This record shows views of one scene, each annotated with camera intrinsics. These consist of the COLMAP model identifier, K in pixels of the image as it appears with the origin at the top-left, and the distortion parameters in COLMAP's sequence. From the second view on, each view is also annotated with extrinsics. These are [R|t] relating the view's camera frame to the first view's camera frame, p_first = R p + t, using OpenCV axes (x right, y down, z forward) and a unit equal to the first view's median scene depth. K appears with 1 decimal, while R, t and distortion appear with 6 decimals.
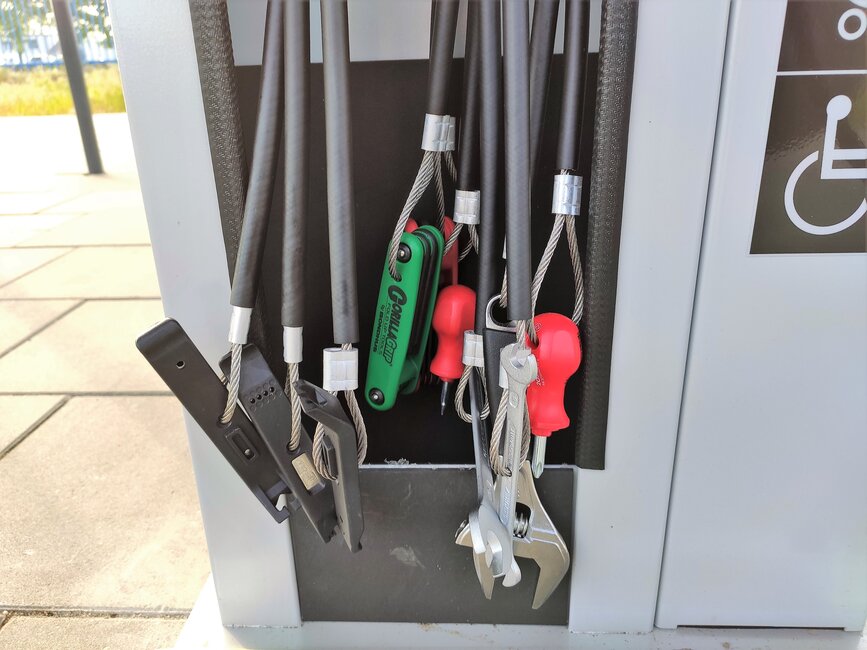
lens RADIAL K [[654.6, 0, 435.0], [0, 654.6, 324.2], [0, 0, 1]] dist [0.042276, -0.049450]
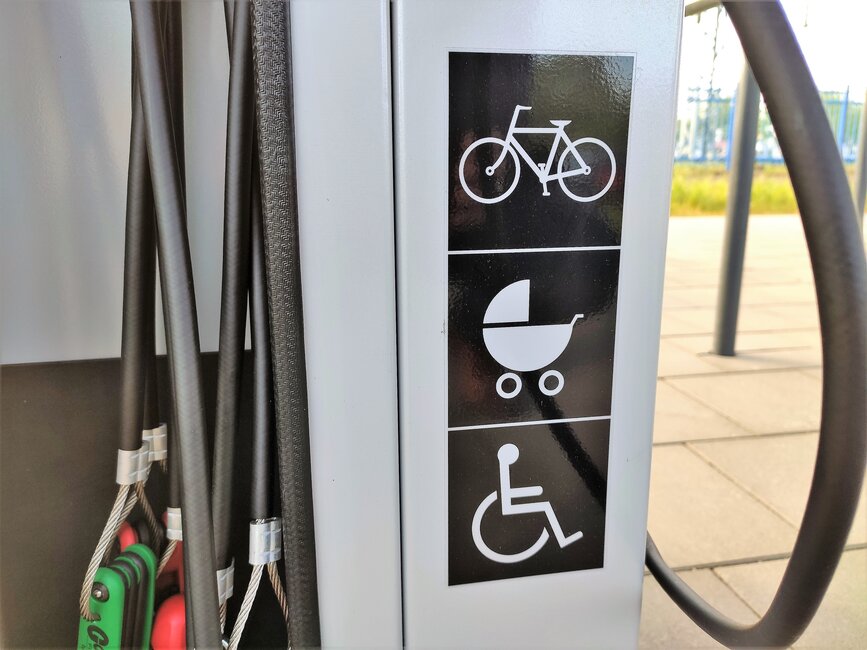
lens RADIAL K [[654.6, 0, 431.9], [0, 654.6, 323.4], [0, 0, 1]] dist [0.042276, -0.049450]
pose [[0.974742, -0.039468, 0.219819, 0.241835], [0.067817, 0.990093, -0.122952, -0.381250], [-0.212788, 0.134754, 0.967762, -0.033167]]
